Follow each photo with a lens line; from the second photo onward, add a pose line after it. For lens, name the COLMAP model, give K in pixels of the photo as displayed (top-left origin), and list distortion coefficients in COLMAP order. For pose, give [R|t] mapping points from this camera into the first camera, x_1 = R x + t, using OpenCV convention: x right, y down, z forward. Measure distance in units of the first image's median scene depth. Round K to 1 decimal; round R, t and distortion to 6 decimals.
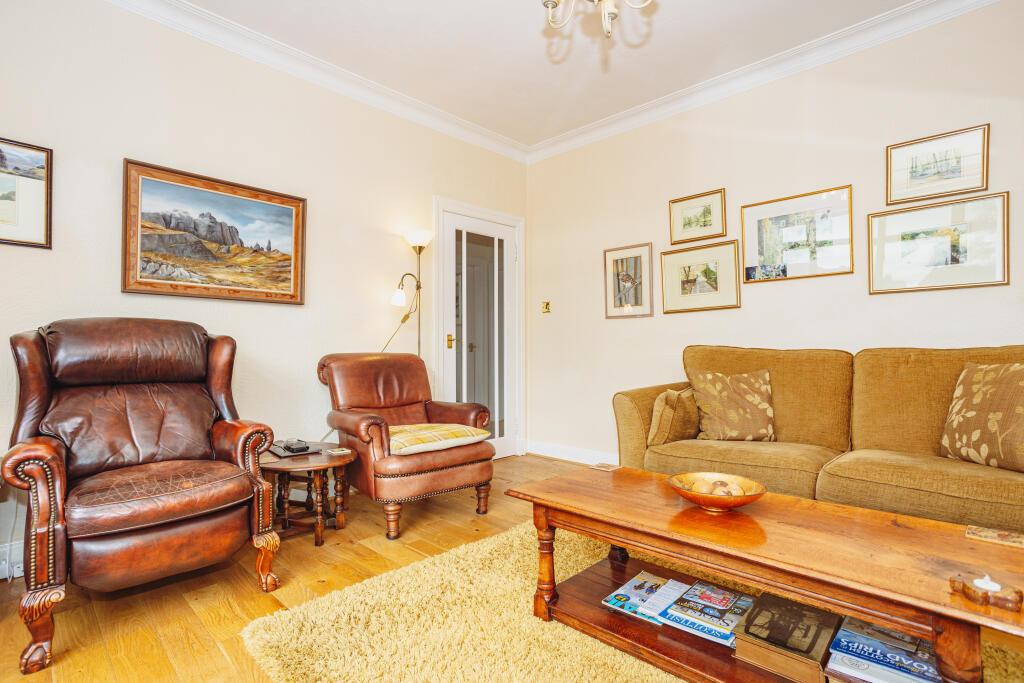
lens RADIAL K [[494.7, 0, 508.1], [0, 494.7, 342.8], [0, 0, 1]] dist [-0.048892, 0.031139]
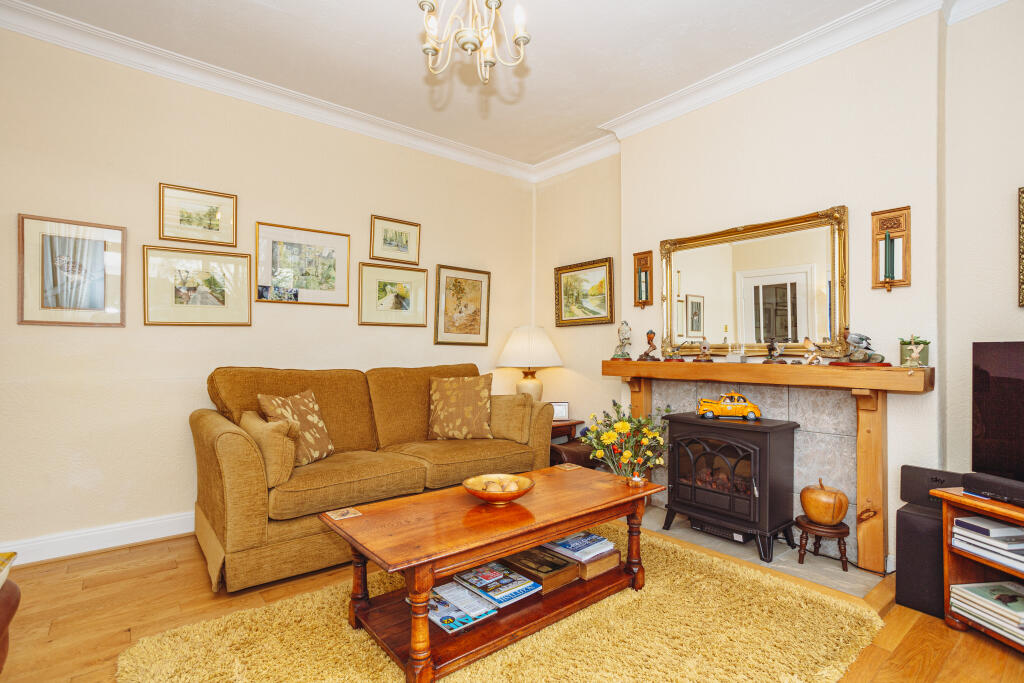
lens RADIAL K [[494.7, 0, 508.1], [0, 494.7, 342.8], [0, 0, 1]] dist [-0.048892, 0.031139]
pose [[0.125042, 0.023291, 0.991878, -0.436624], [-0.014545, 0.999660, -0.021640, -0.027703], [-0.992045, -0.011721, 0.125338, 0.407051]]
